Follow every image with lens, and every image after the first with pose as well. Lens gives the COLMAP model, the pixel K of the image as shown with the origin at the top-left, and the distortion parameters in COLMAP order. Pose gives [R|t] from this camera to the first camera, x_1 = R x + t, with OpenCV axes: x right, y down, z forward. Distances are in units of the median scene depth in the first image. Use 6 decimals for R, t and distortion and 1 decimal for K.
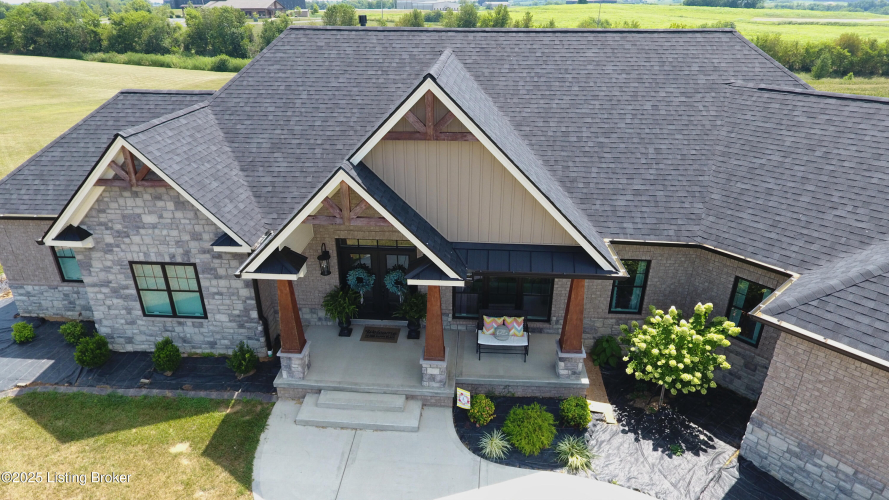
lens RADIAL K [[527.6, 0, 439.3], [0, 527.6, 250.7], [0, 0, 1]] dist [0.001783, -0.001423]
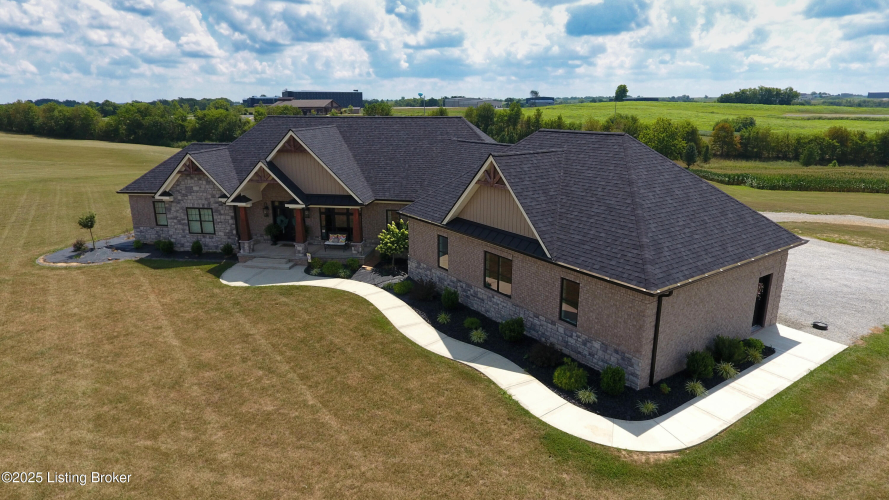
lens RADIAL K [[527.6, 0, 439.3], [0, 527.6, 250.7], [0, 0, 1]] dist [0.001783, -0.001423]
pose [[0.995111, 0.022637, -0.096136, 0.789646], [-0.037925, 0.986337, -0.160314, 0.551641], [0.091193, 0.163176, 0.982373, -1.215964]]
